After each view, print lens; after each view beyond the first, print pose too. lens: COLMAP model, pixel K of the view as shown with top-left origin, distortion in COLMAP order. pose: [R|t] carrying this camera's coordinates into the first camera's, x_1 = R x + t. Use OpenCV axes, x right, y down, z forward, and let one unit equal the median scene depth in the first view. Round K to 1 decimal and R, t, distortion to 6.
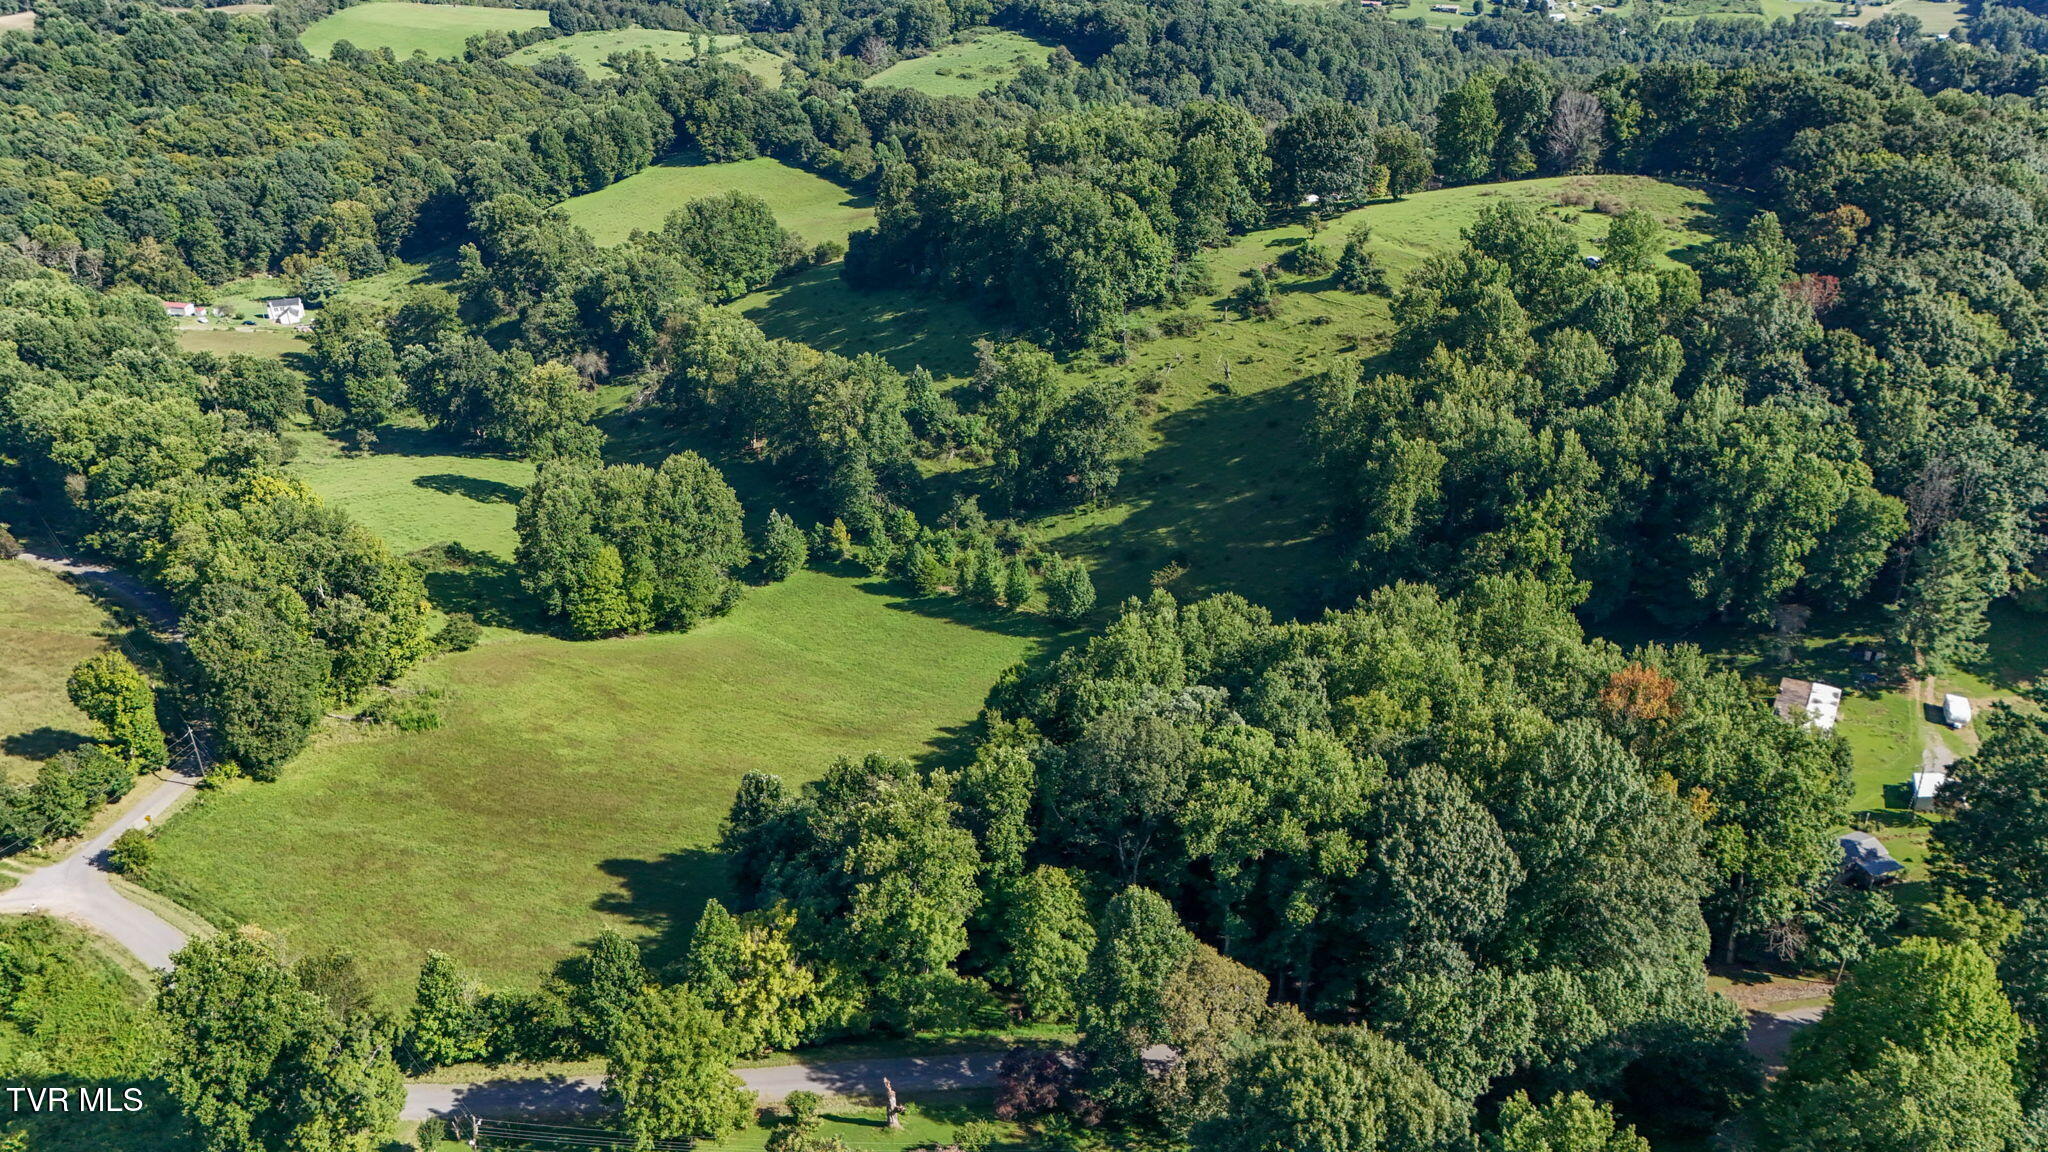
lens RADIAL K [[1496.4, 0, 1030.4], [0, 1496.4, 578.6], [0, 0, 1]] dist [0.075009, -0.072556]
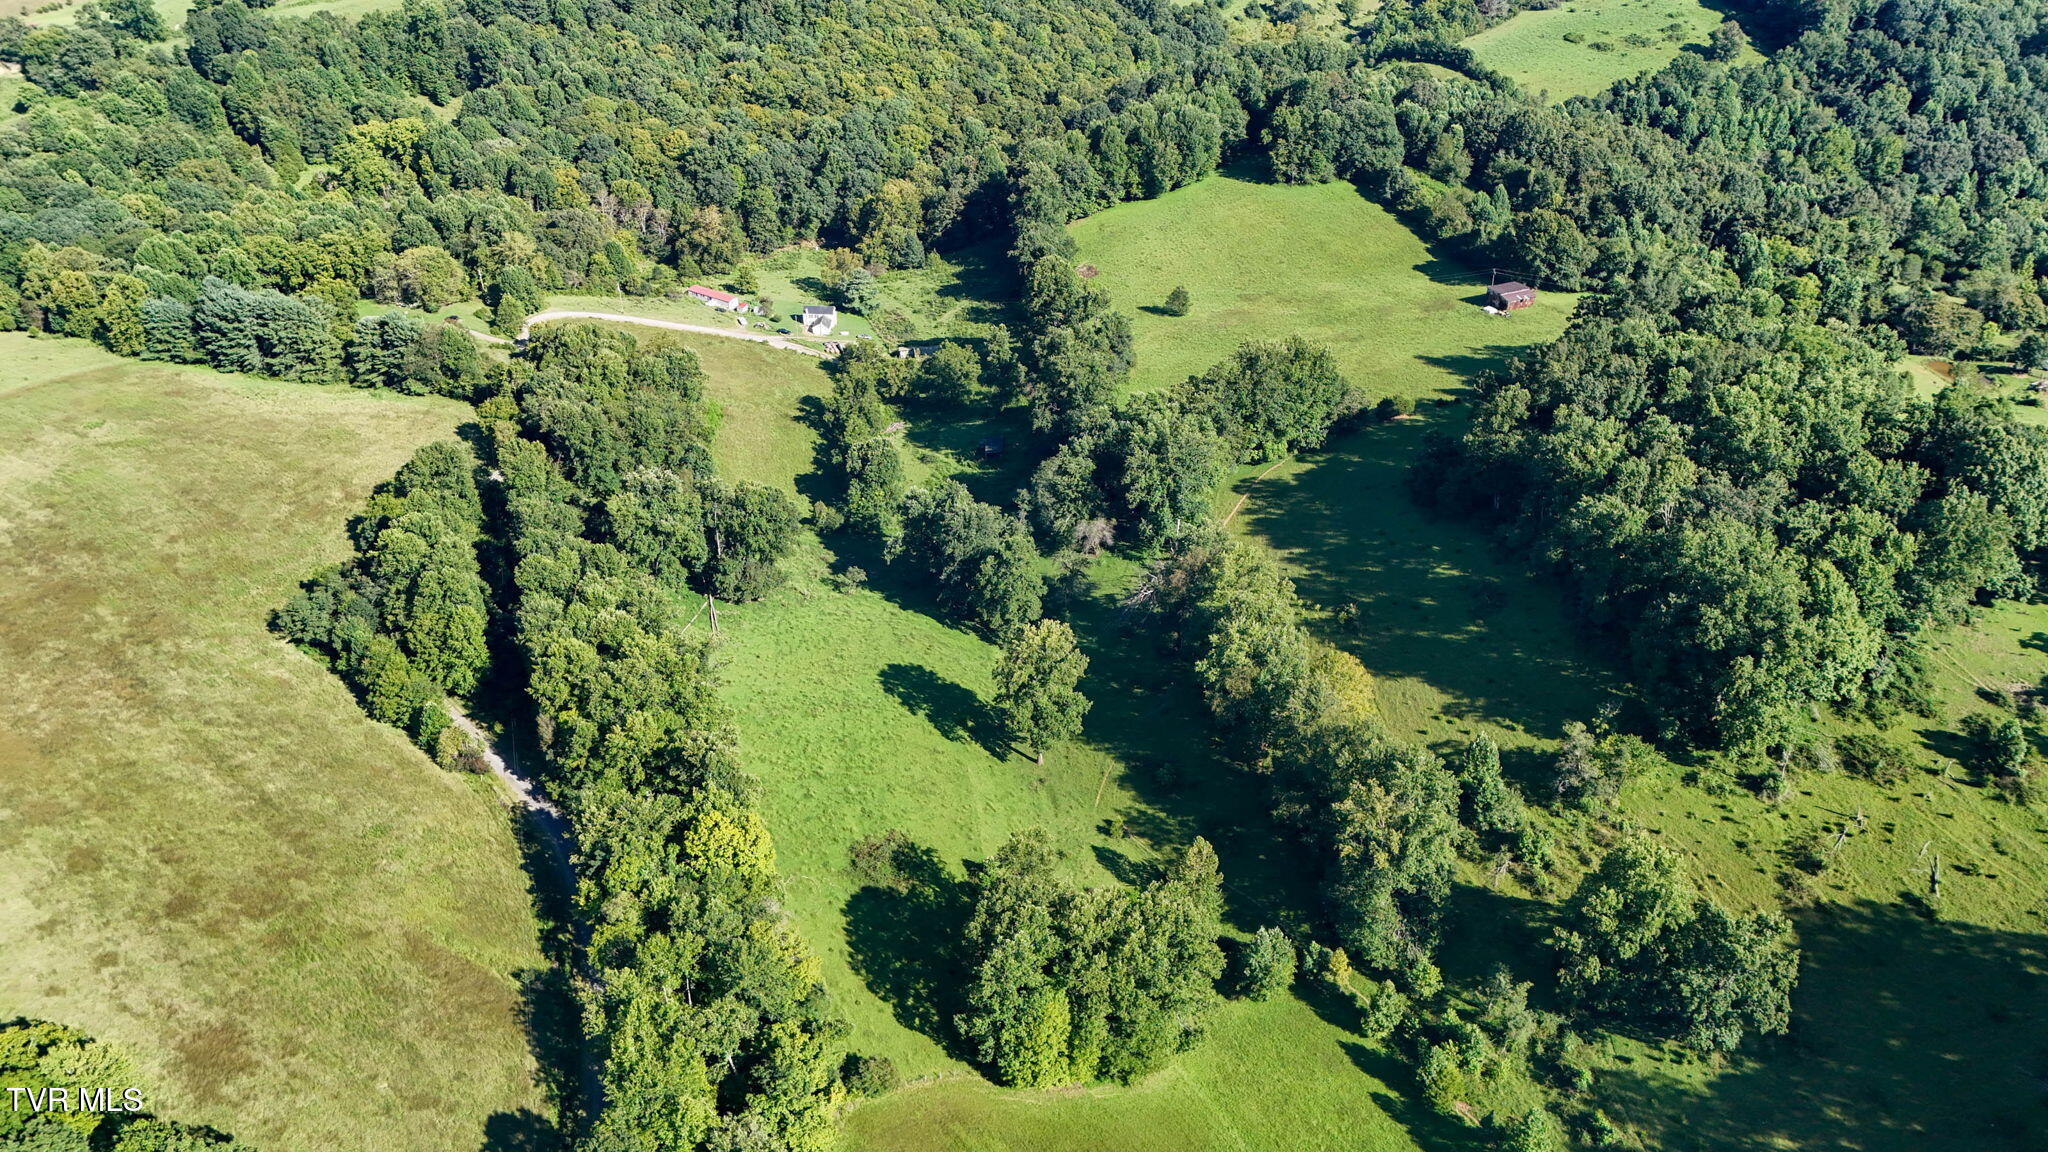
lens RADIAL K [[1496.4, 0, 1027.8], [0, 1496.4, 579.6], [0, 0, 1]] dist [0.075009, -0.072556]
pose [[0.933487, 0.215448, -0.286679, -0.071708], [-0.178312, 0.972443, 0.150198, -0.239313], [0.311139, -0.089090, 0.946179, 0.155204]]
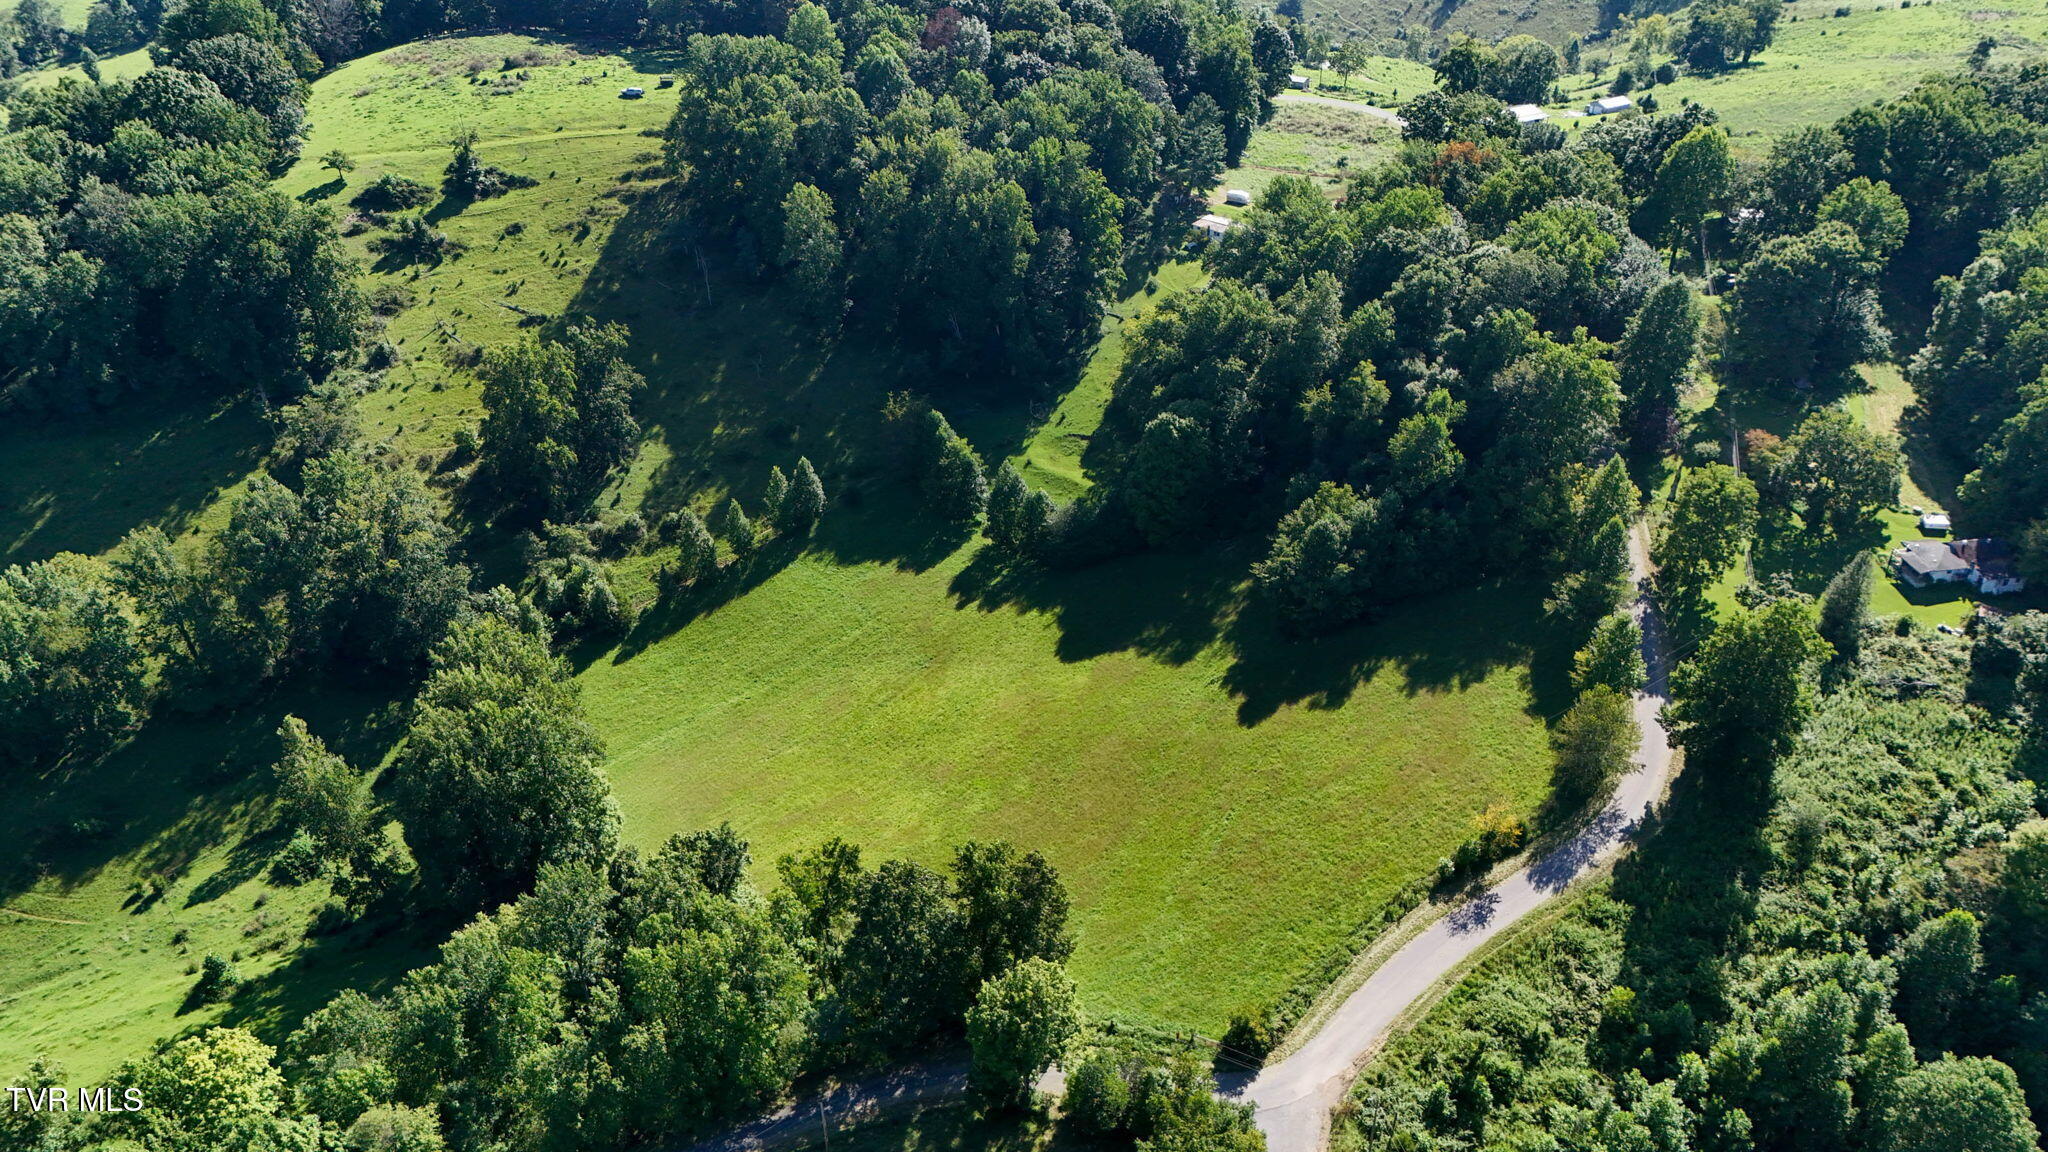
lens RADIAL K [[1496.4, 0, 1022.4], [0, 1496.4, 586.1], [0, 0, 1]] dist [0.075009, -0.072556]
pose [[0.179492, -0.530921, 0.828194, -0.527420], [0.472174, 0.785052, 0.400931, -0.178152], [-0.863038, 0.319088, 0.391597, 0.326881]]
